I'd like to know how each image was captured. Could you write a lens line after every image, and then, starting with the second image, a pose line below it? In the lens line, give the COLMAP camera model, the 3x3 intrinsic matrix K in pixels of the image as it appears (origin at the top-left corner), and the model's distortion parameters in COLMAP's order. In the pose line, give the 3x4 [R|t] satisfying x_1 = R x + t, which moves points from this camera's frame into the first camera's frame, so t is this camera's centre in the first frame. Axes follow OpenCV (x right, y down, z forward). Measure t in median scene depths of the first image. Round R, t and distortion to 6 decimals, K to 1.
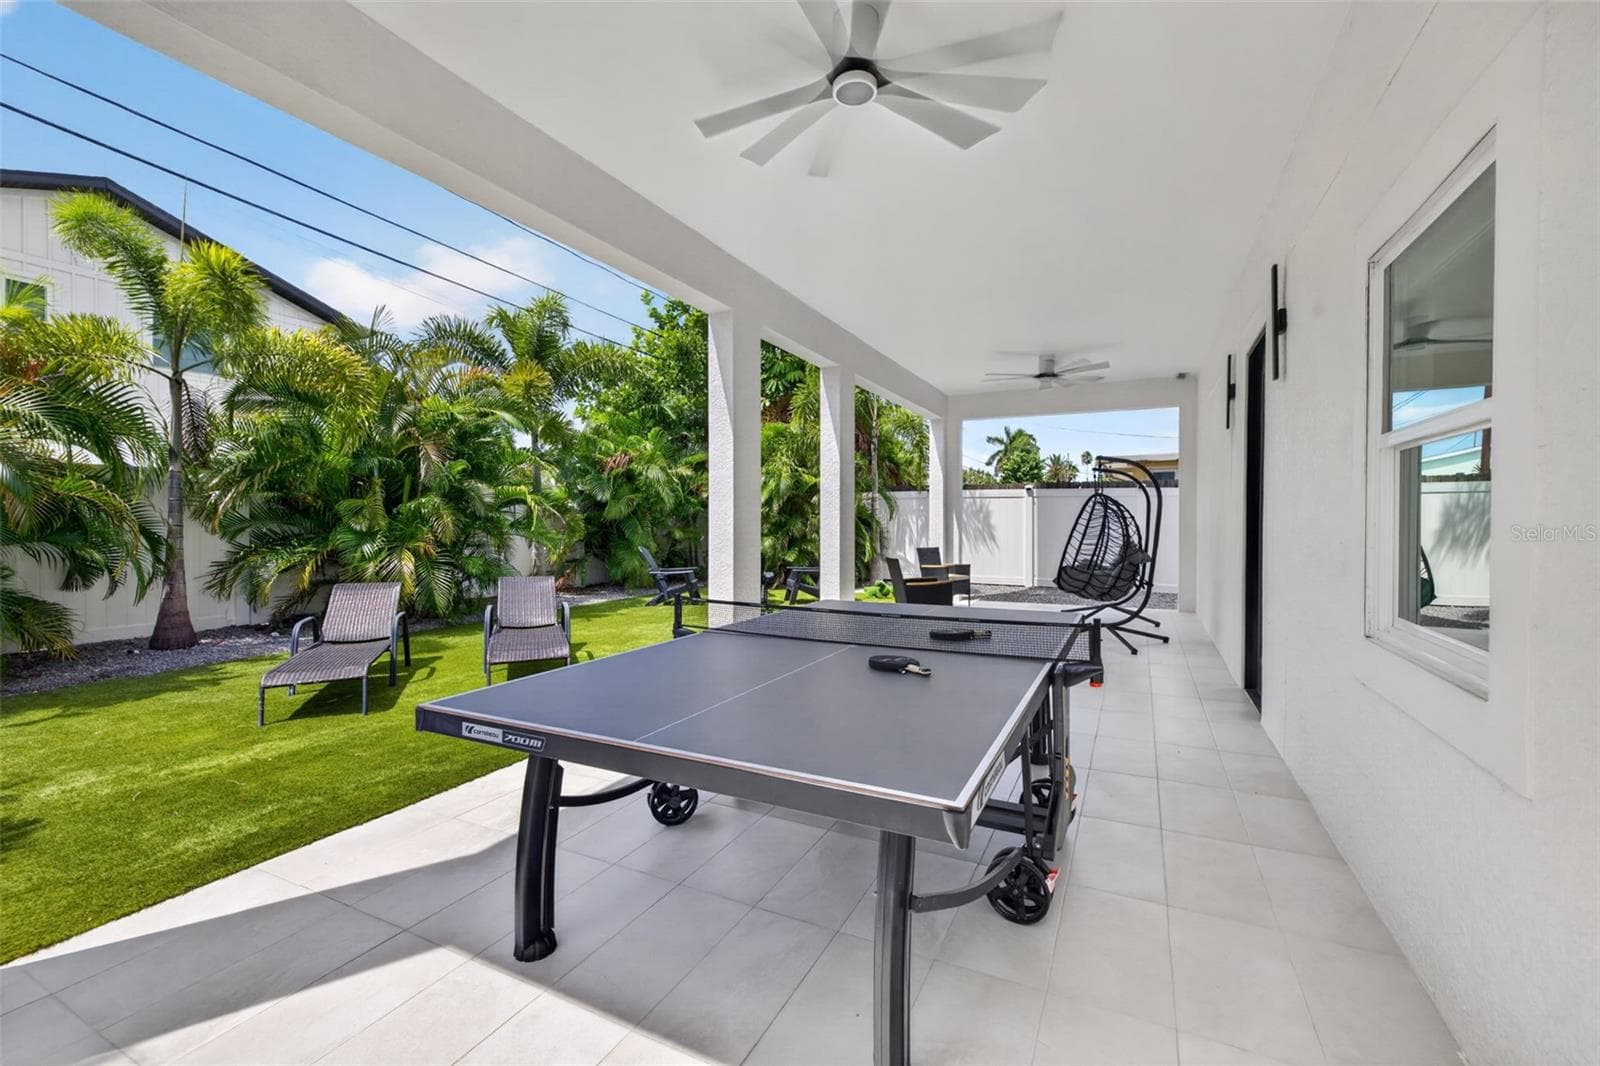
lens RADIAL K [[680.0, 0, 805.0], [0, 680.0, 530.3], [0, 0, 1]] dist [0.001797, 0.000407]
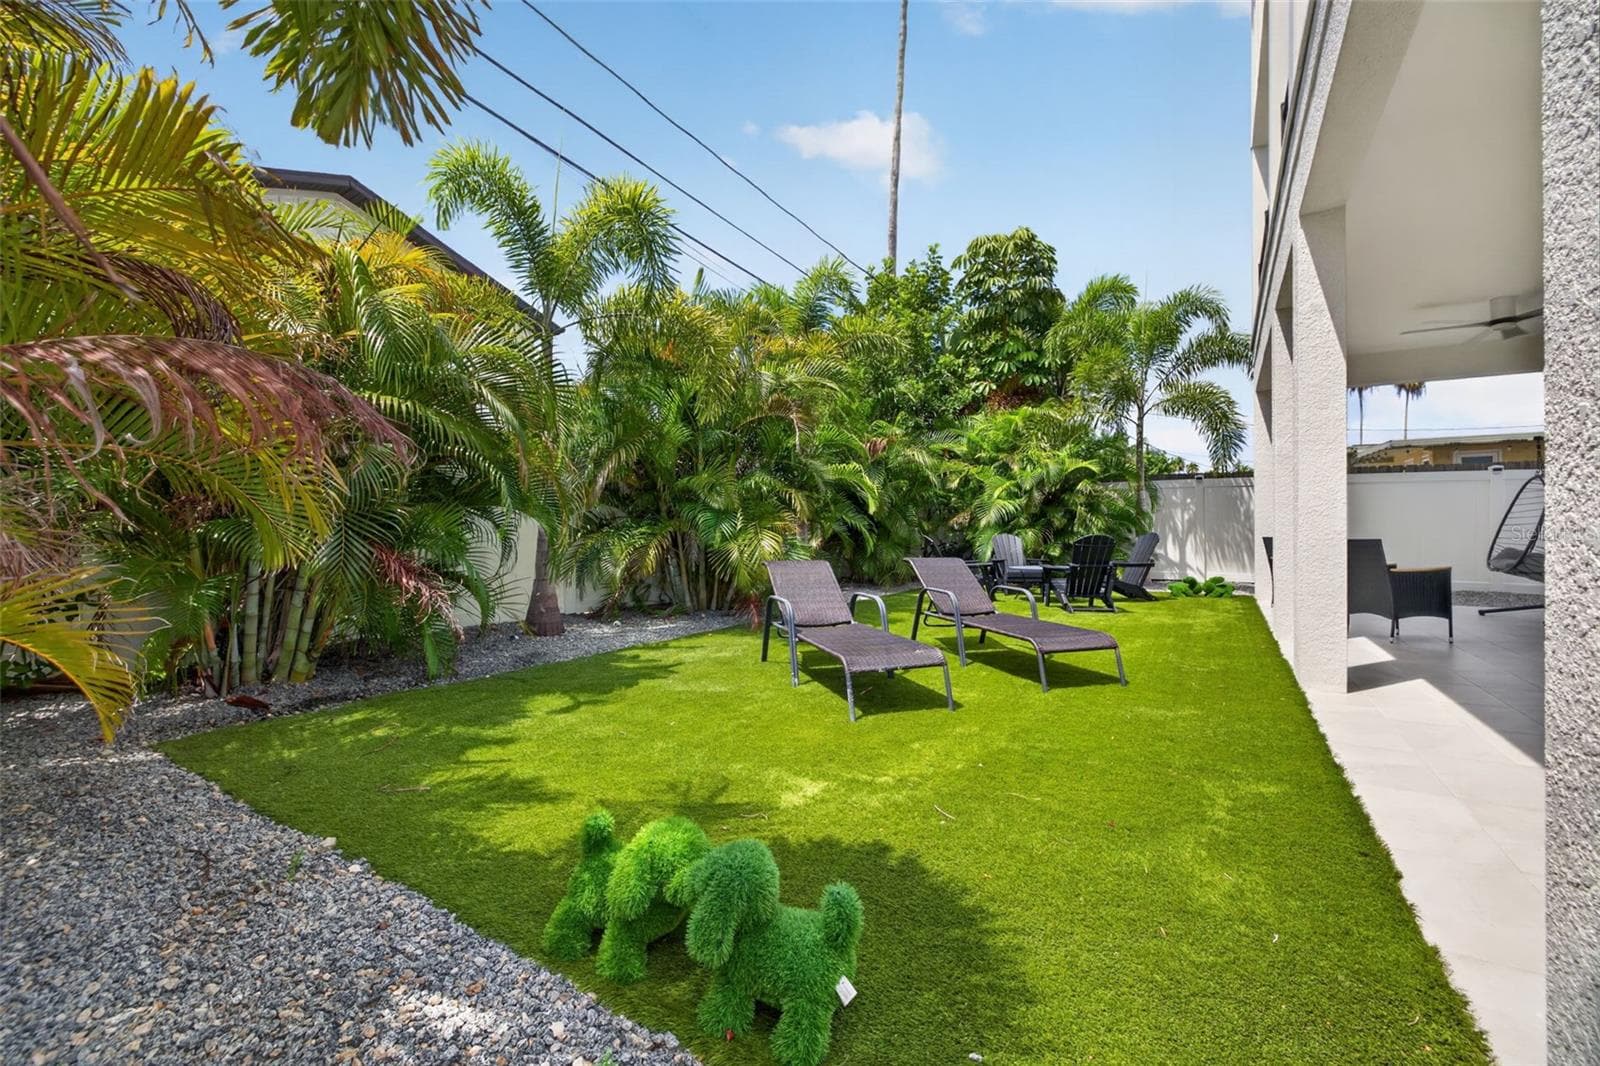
lens RADIAL K [[680.0, 0, 791.5], [0, 680.0, 532.8], [0, 0, 1]] dist [0.001797, 0.000407]
pose [[0.994768, 0.000655, -0.102160, -0.454816], [-0.001895, 0.999926, -0.012046, 0.042607], [0.102144, 0.012176, 0.994695, 0.110521]]
